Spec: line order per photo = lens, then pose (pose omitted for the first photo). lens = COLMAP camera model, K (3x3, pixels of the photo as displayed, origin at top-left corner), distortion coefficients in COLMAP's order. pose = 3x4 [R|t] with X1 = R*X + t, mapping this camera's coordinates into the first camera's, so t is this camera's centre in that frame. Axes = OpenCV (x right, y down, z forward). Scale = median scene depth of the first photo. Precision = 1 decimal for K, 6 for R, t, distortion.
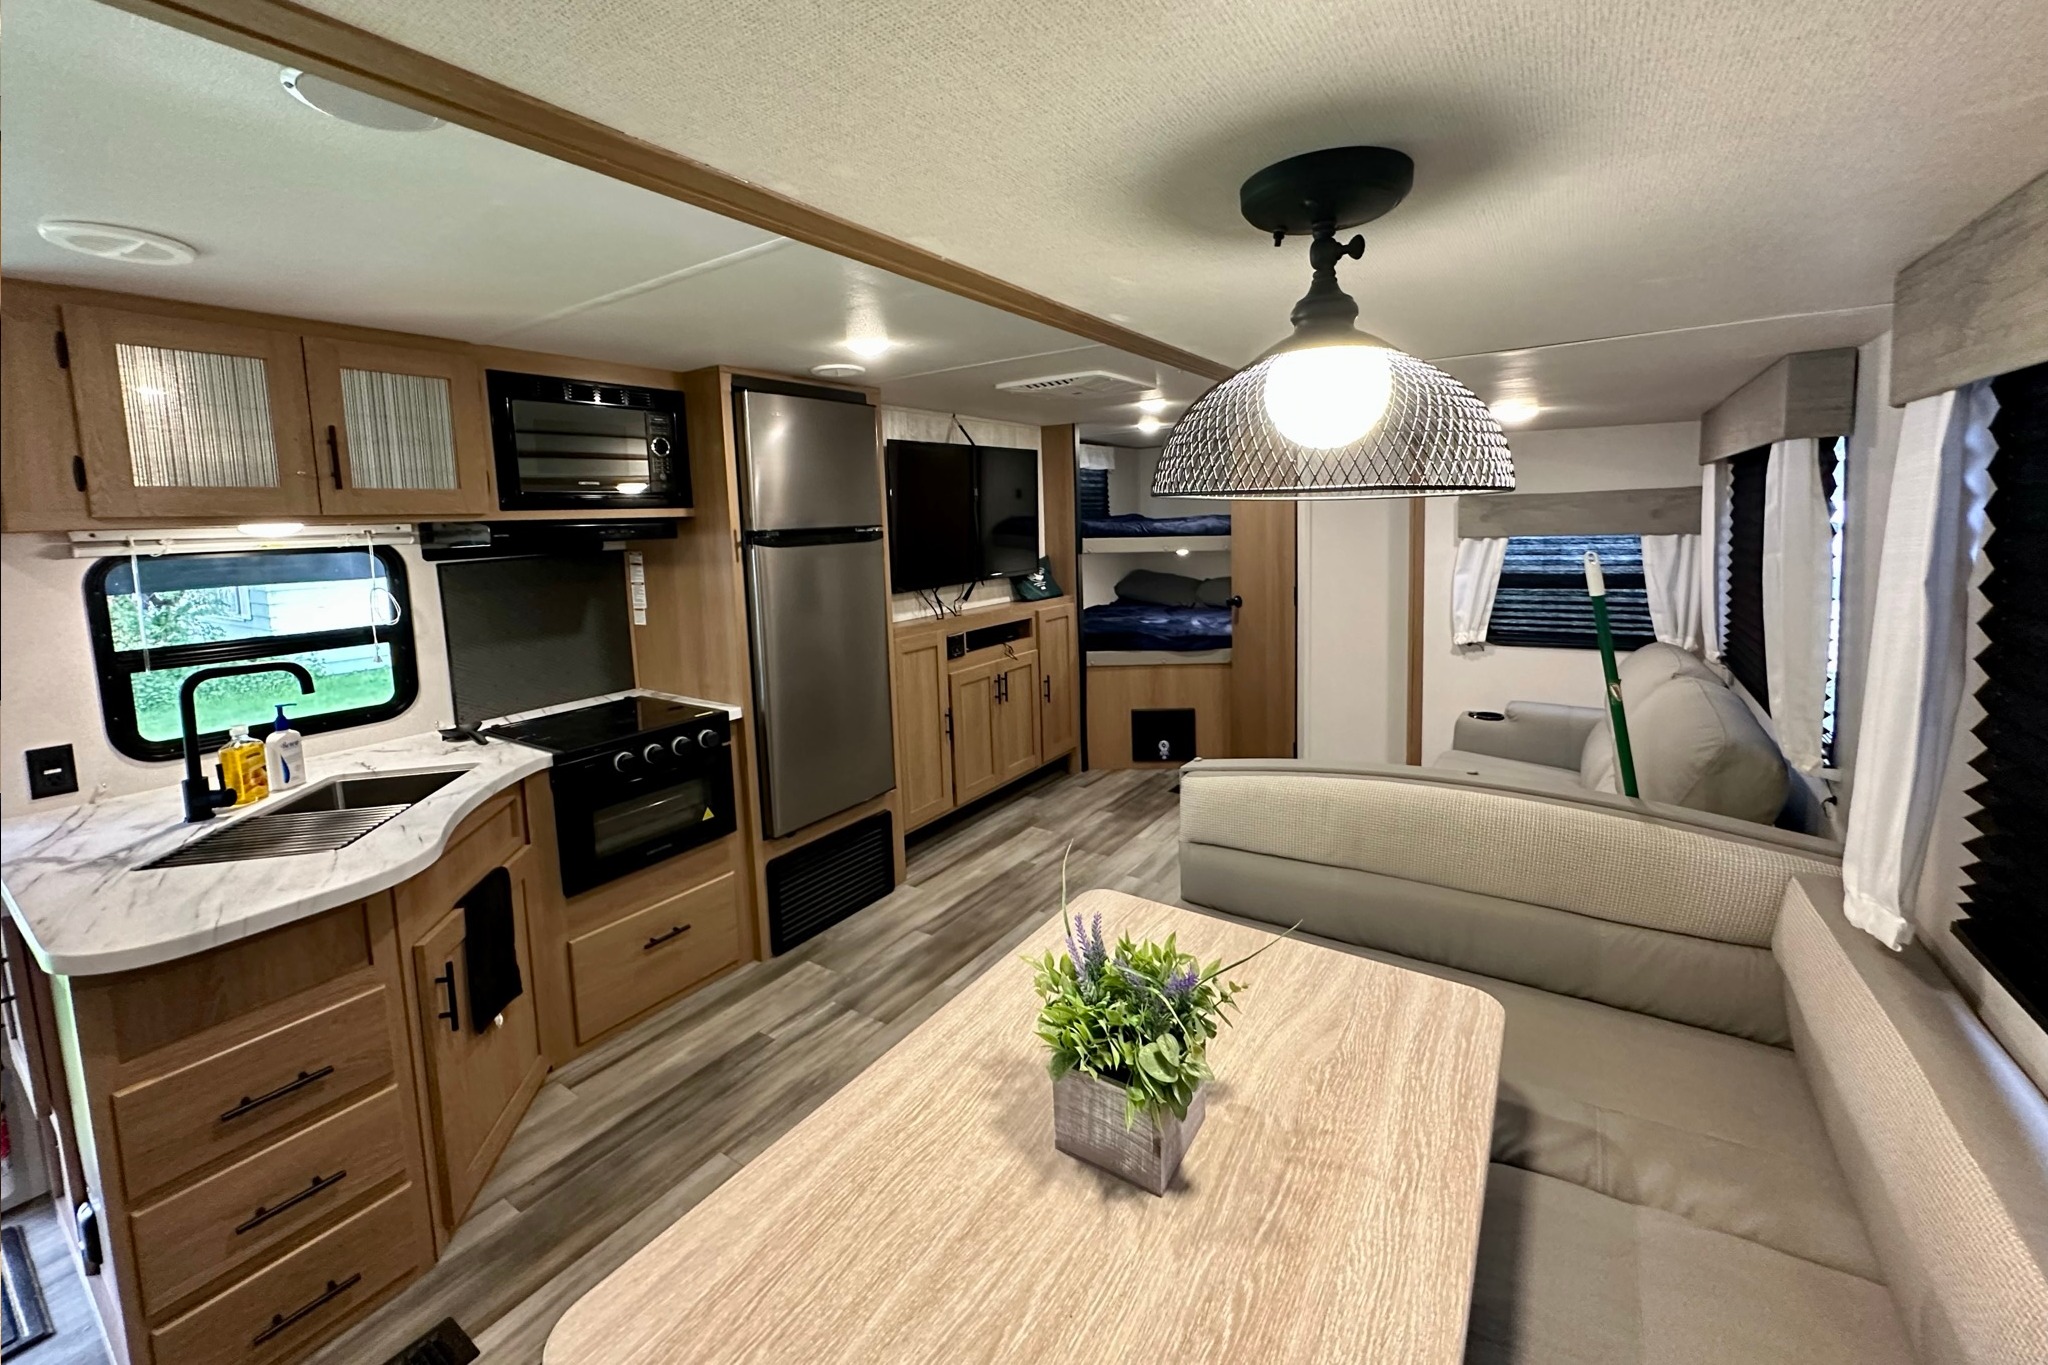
lens RADIAL K [[809.7, 0, 1019.8], [0, 809.7, 642.2], [0, 0, 1]] dist [-0.000506, -0.000124]
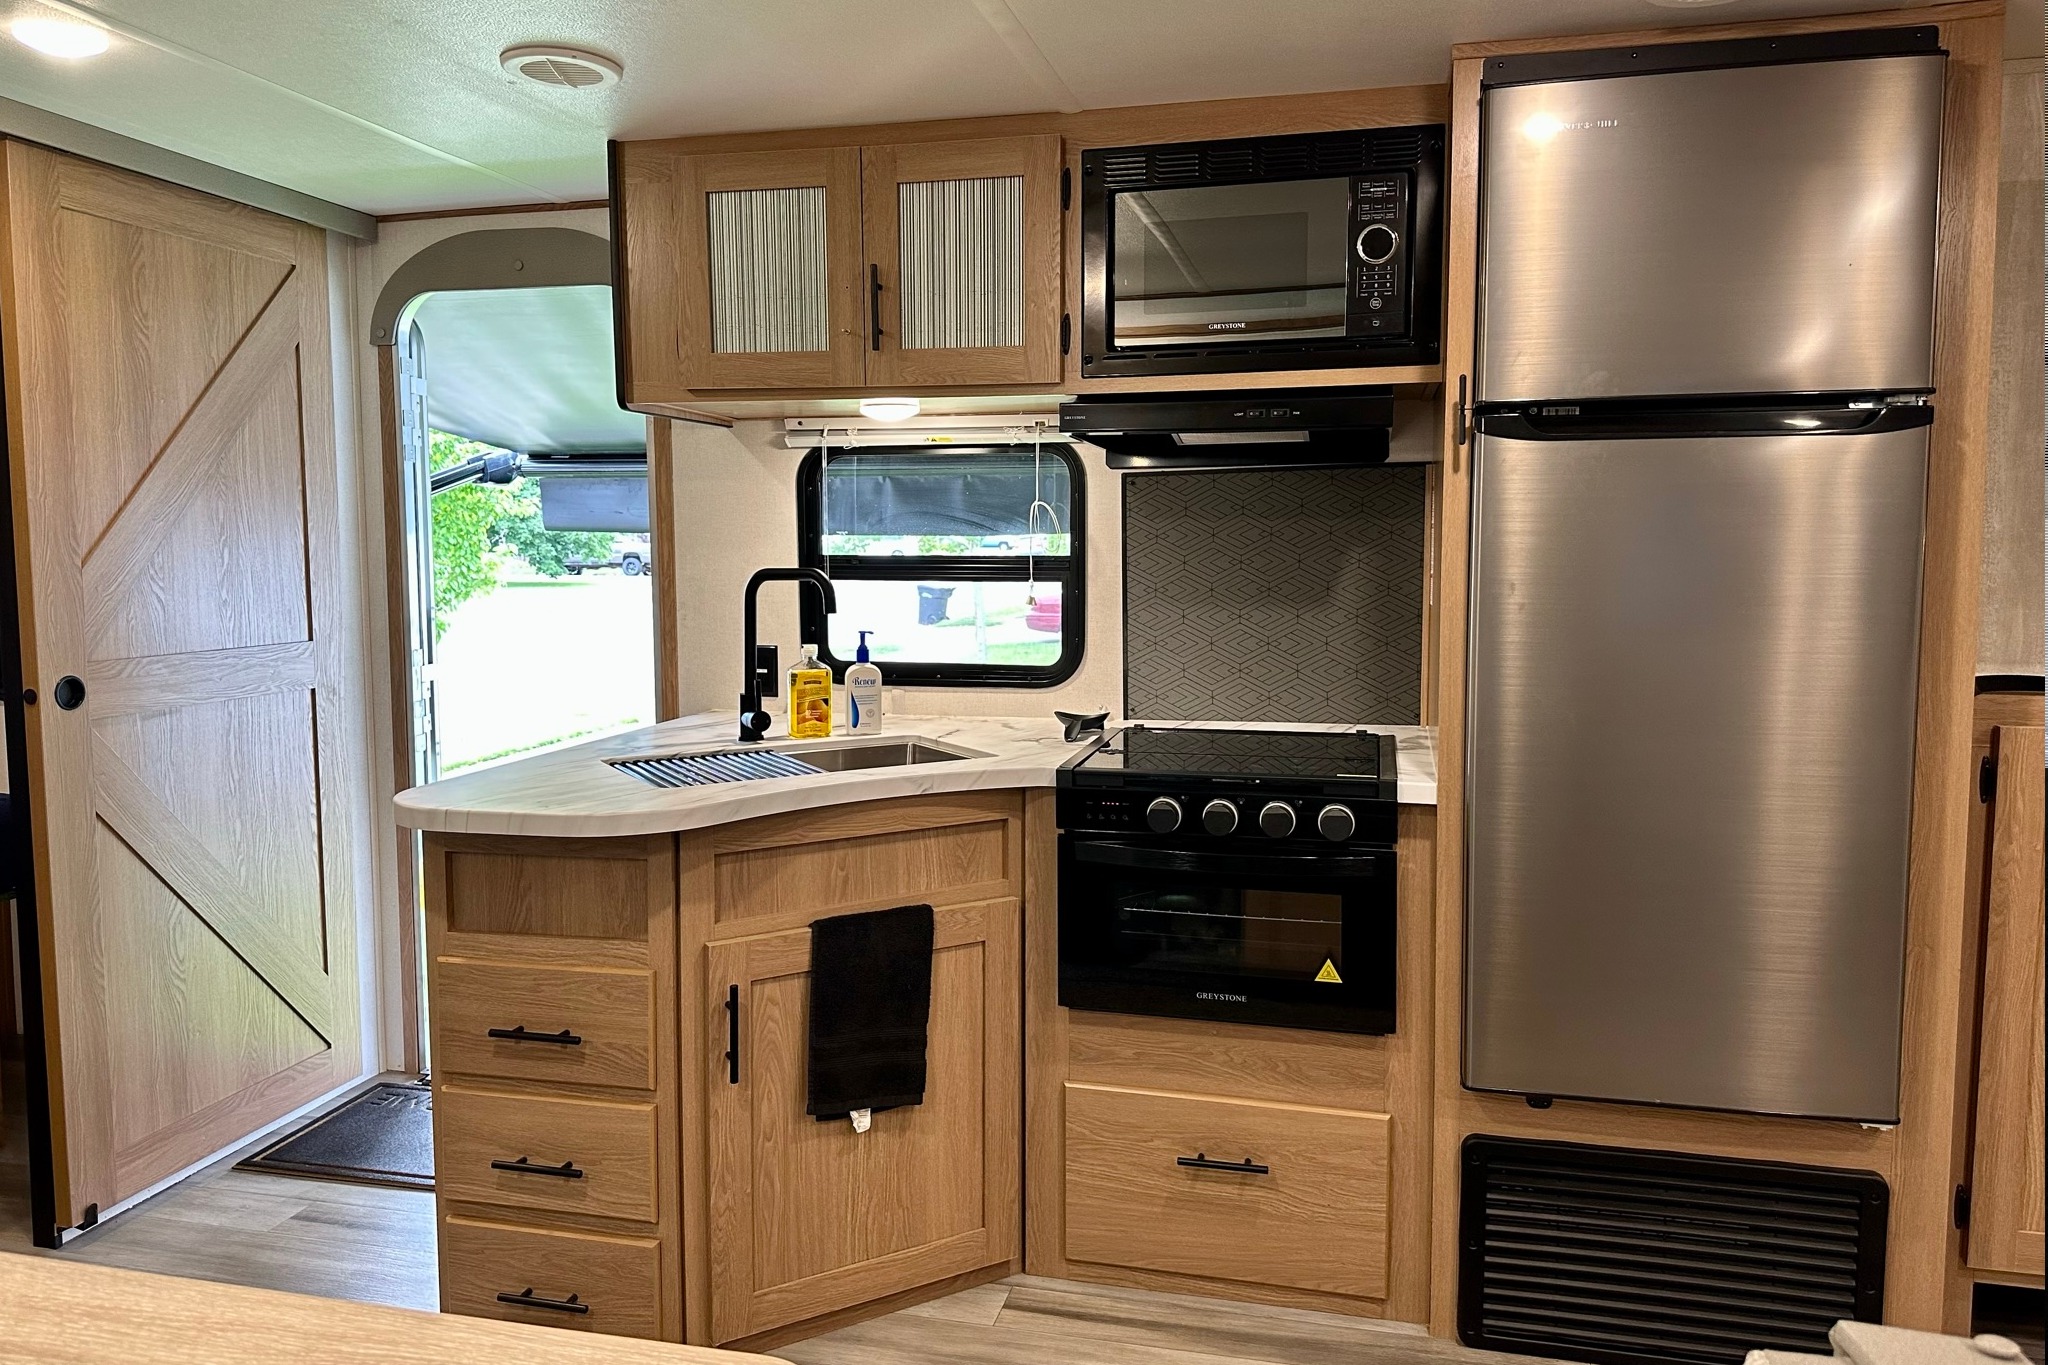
lens RADIAL K [[1407.9, 0, 1024.0], [0, 1407.9, 682.5], [0, 0, 1]] dist [0.070930, -0.102221]
pose [[0.349425, 0.130410, -0.927844, 0.378143], [-0.150040, 0.985276, 0.081978, -0.009074], [0.924873, 0.110568, 0.363847, 0.542692]]
